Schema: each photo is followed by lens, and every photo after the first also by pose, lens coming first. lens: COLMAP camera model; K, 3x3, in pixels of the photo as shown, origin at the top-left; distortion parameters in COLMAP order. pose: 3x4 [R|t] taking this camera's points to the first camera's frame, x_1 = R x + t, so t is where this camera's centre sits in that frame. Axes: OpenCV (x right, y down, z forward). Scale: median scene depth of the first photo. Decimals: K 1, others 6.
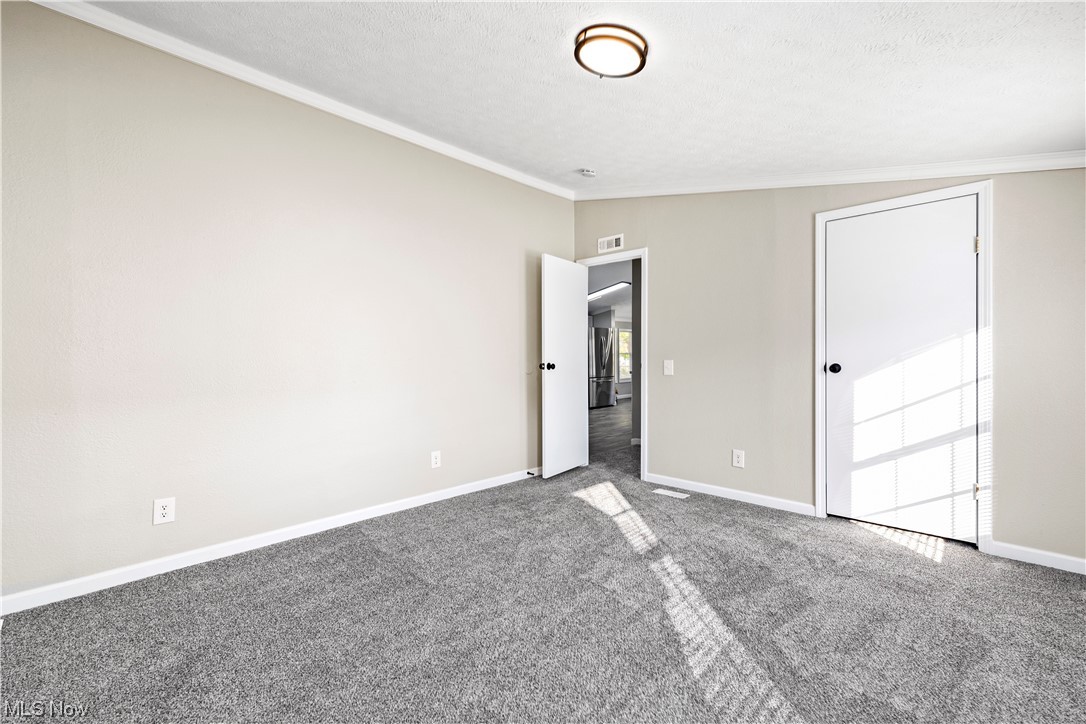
lens RADIAL K [[468.8, 0, 545.6], [0, 468.8, 356.6], [0, 0, 1]] dist [0.014047, -0.000090]
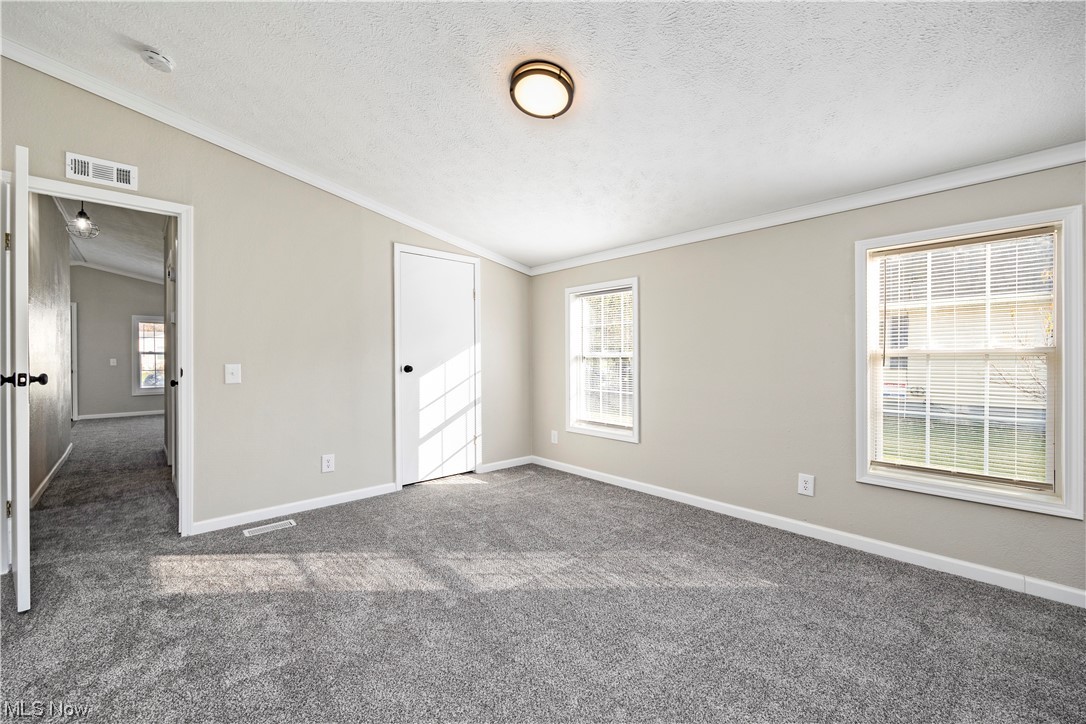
lens RADIAL K [[445.0, 0, 541.7], [0, 445.0, 354.0], [0, 0, 1]] dist [-0.003279, -0.000148]
pose [[0.045666, 0.013009, 0.998872, -0.587343], [-0.003348, 0.999912, -0.012870, -0.001255], [-0.998951, -0.002756, 0.045705, 0.599719]]
